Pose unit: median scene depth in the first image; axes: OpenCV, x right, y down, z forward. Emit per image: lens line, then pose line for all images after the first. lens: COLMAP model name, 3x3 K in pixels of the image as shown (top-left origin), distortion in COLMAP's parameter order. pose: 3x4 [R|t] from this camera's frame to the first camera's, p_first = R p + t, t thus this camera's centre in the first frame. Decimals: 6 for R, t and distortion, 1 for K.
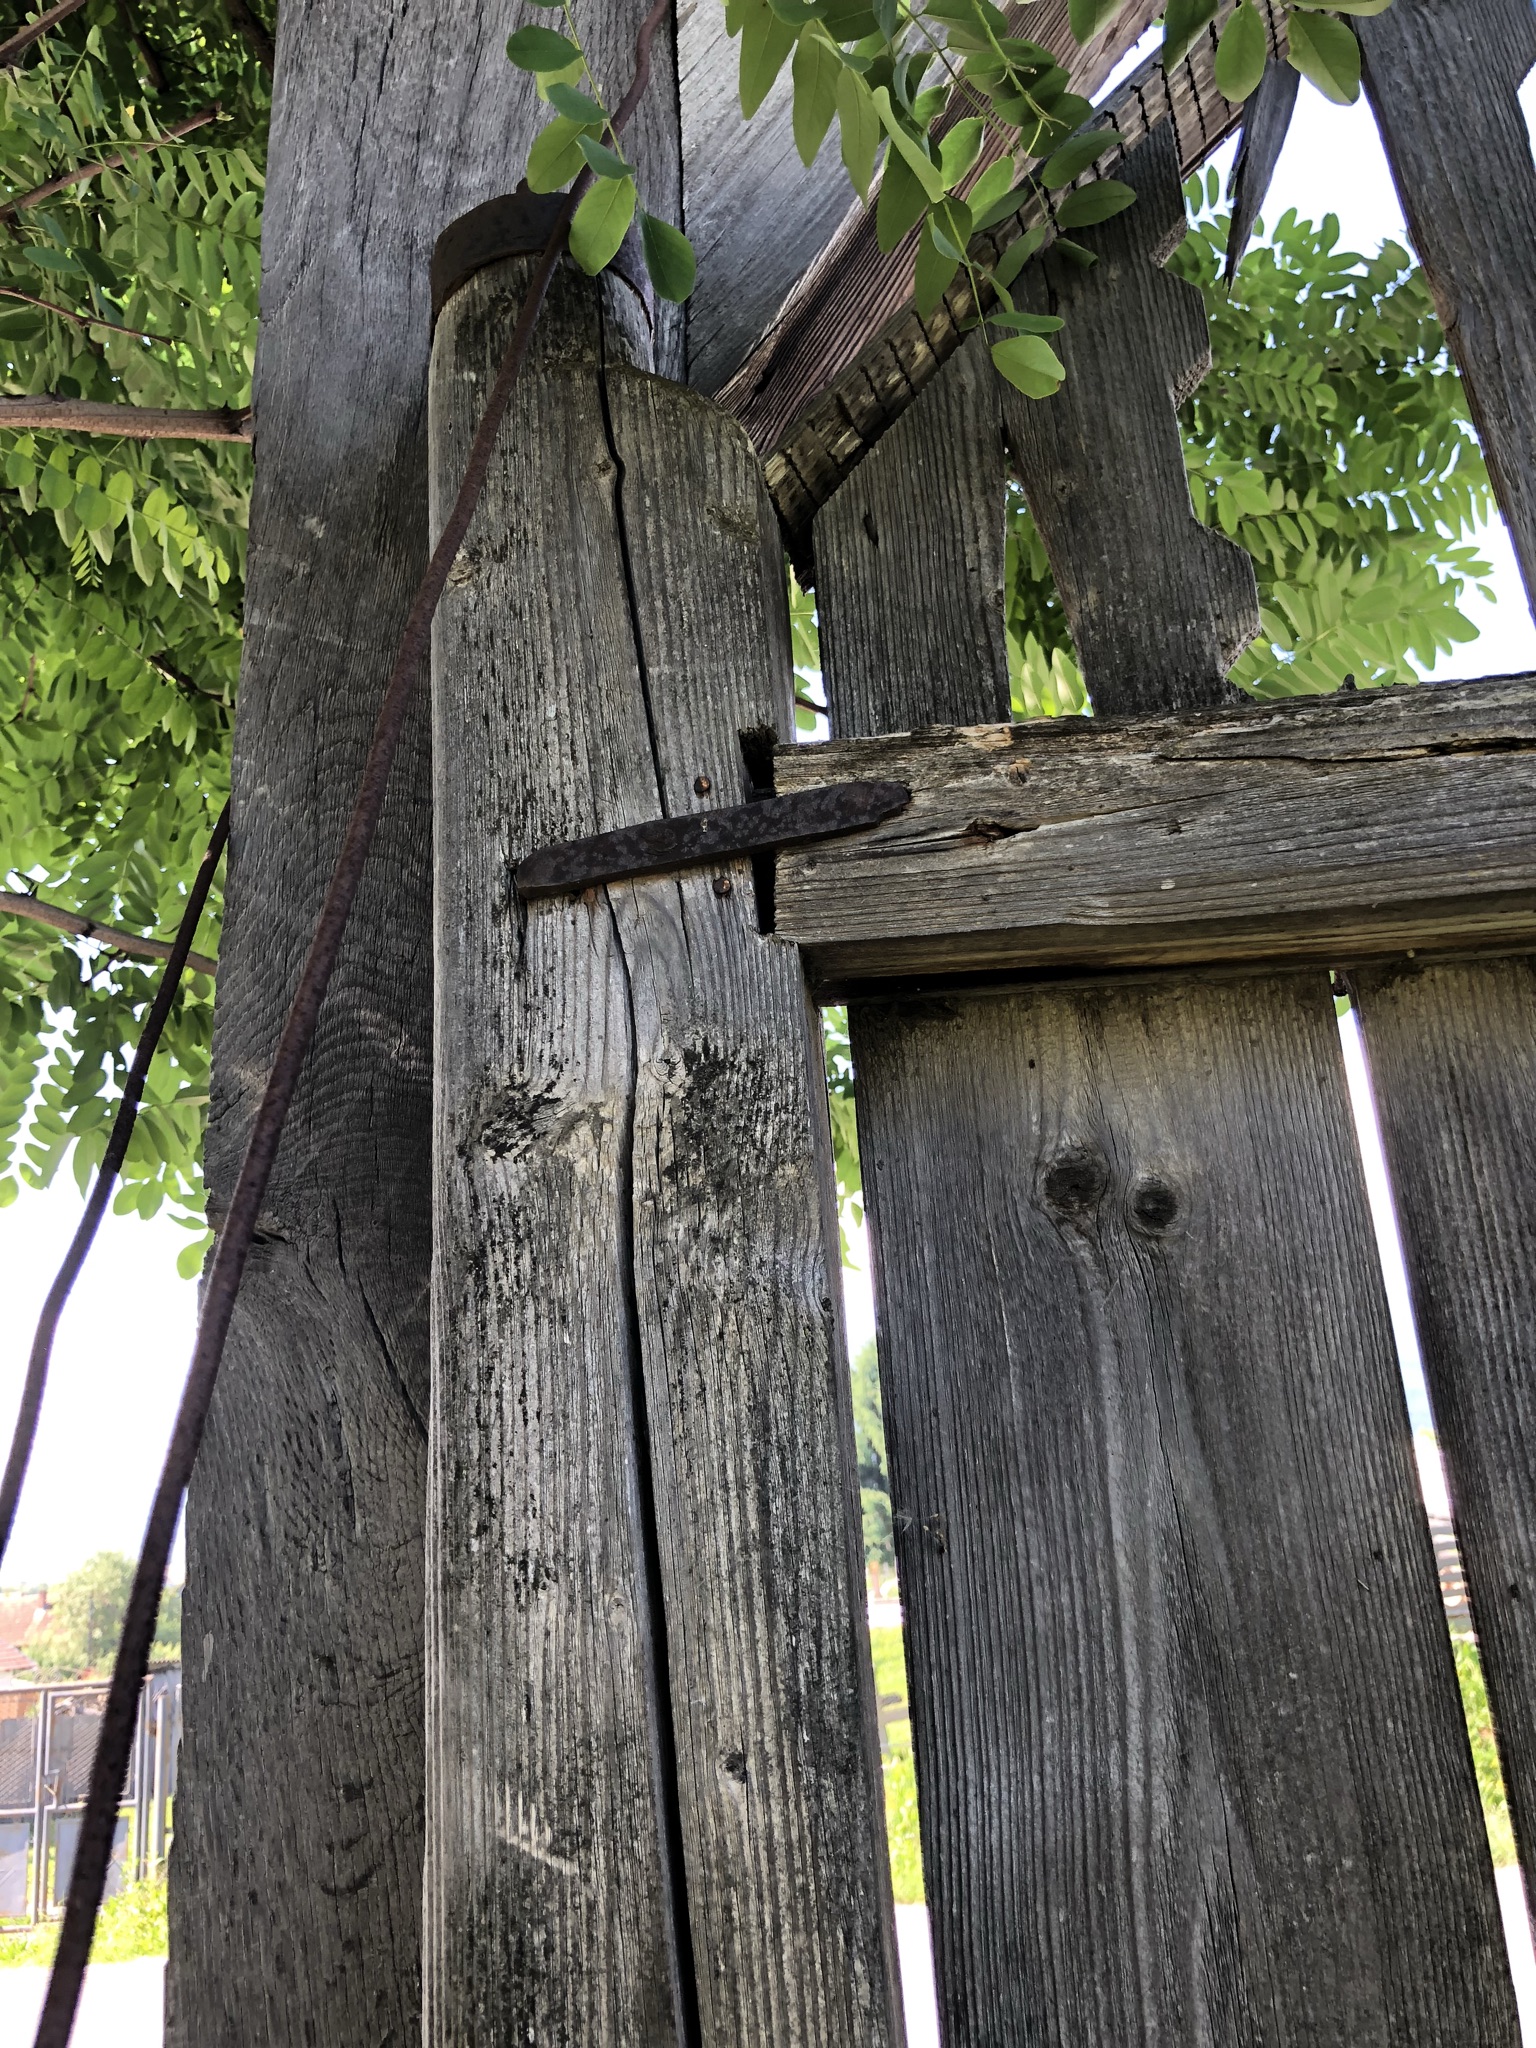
lens RADIAL K [[1691.0, 0, 776.5], [0, 1691.0, 1034.4], [0, 0, 1]] dist [-0.002318, -0.002978]
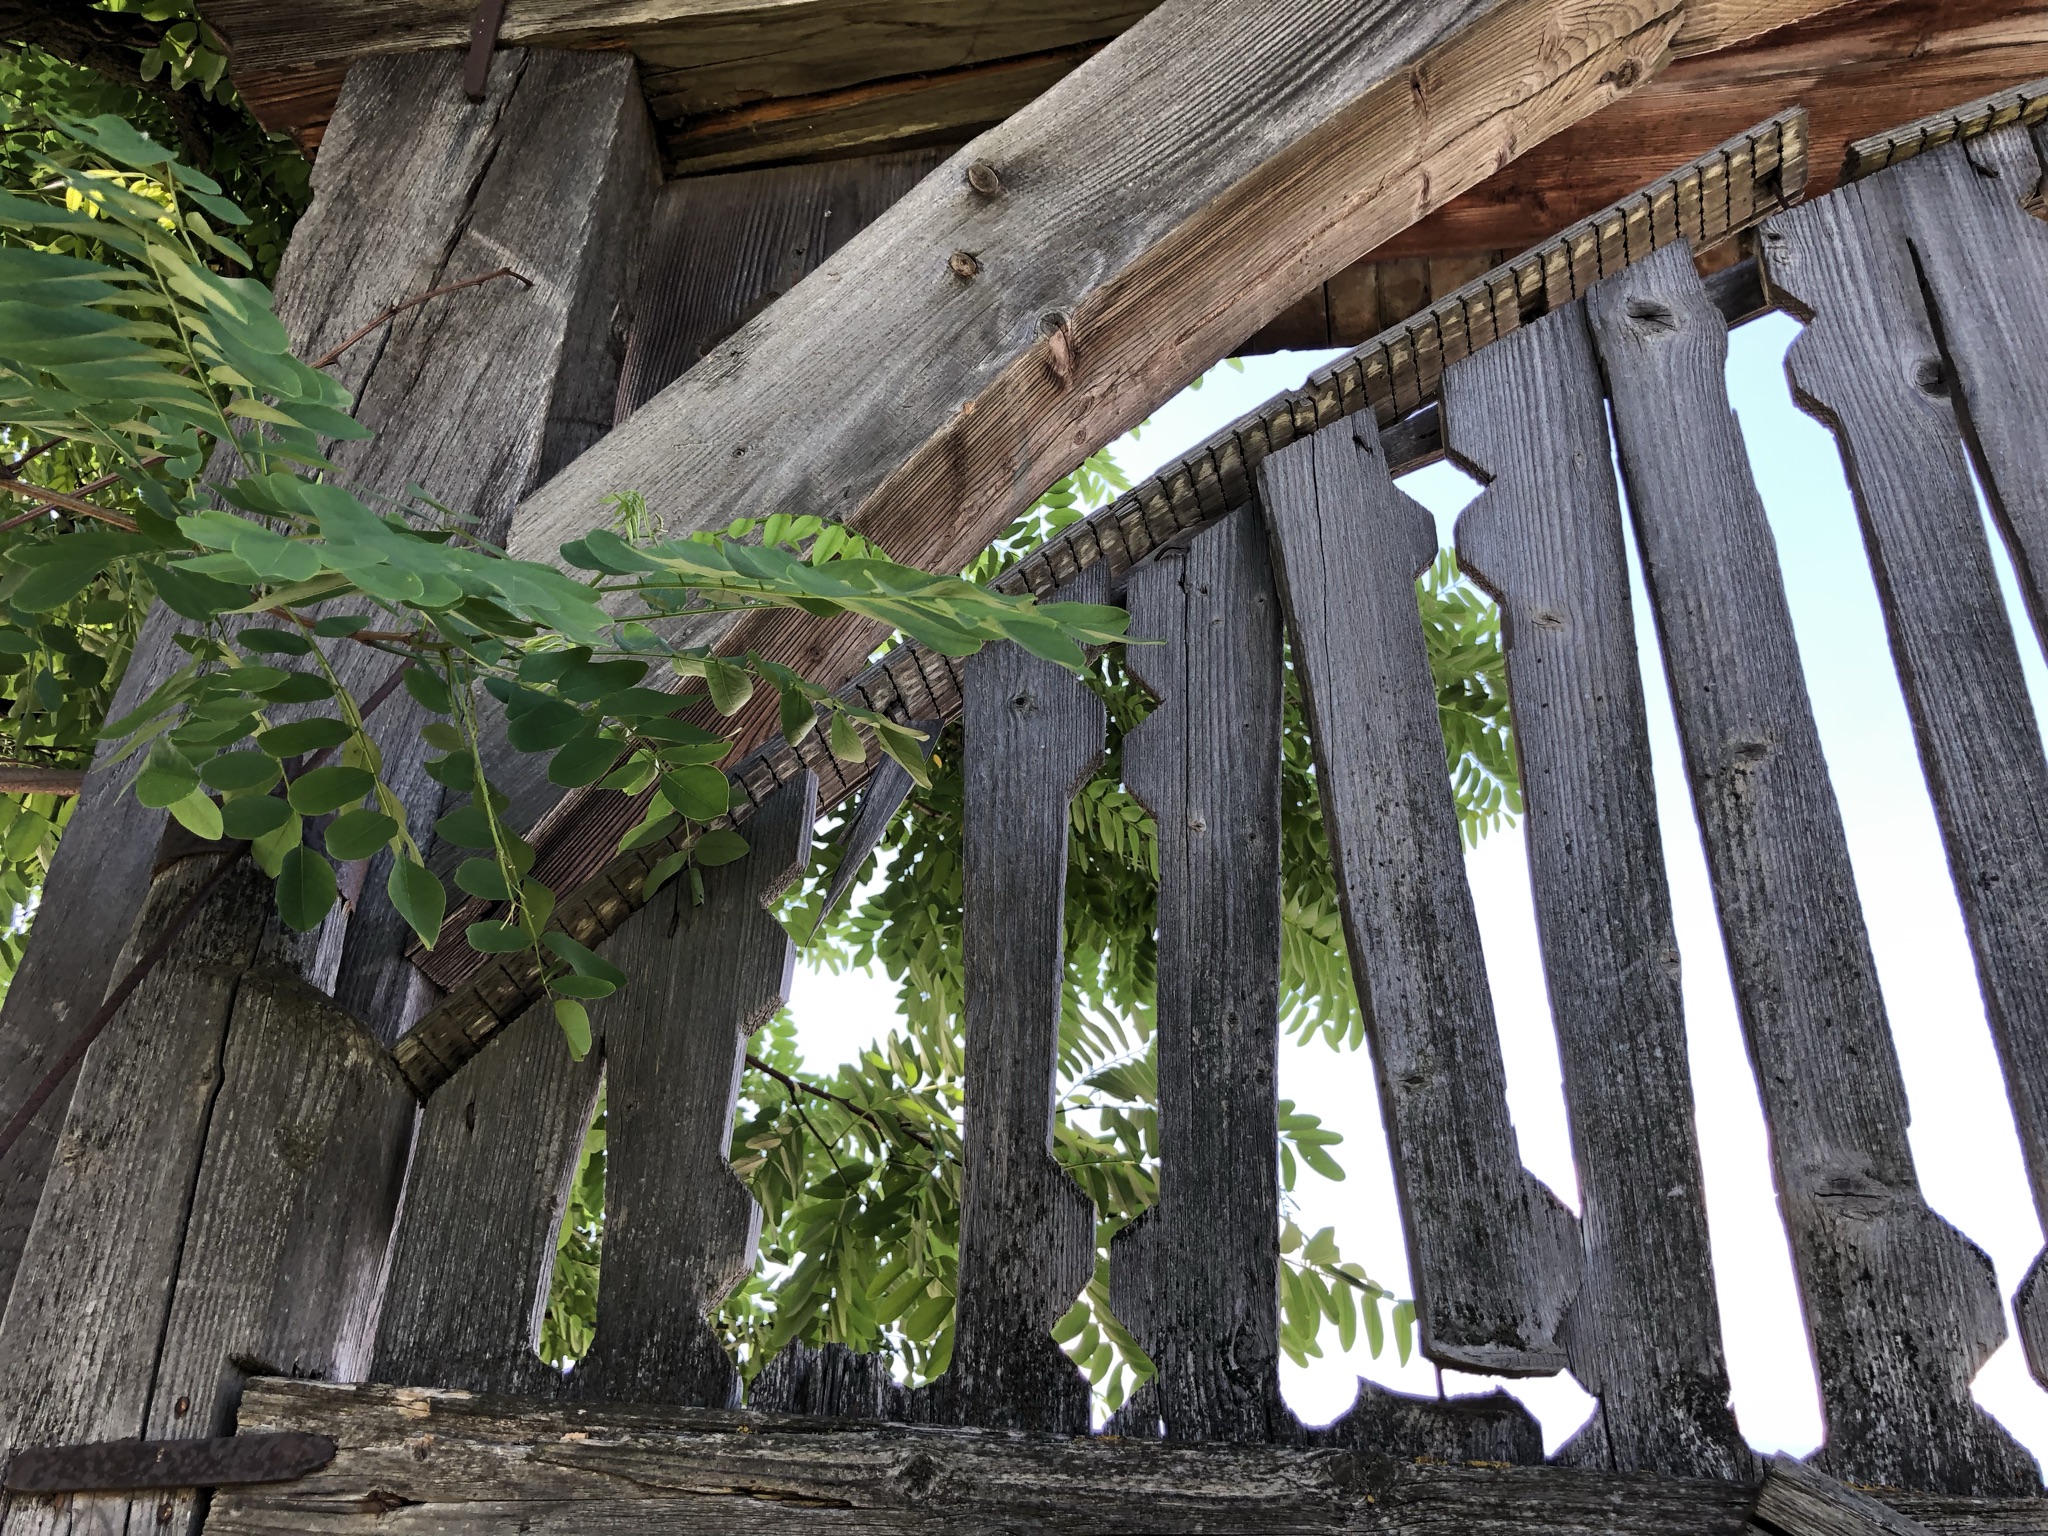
lens RADIAL K [[1691.0, 0, 1017.7], [0, 1691.0, 755.4], [0, 0, 1]] dist [-0.002318, -0.002978]
pose [[0.994263, 0.106385, 0.011108, 0.474976], [-0.101553, 0.971478, -0.214281, -0.399960], [-0.033588, 0.211924, 0.976709, -0.246752]]
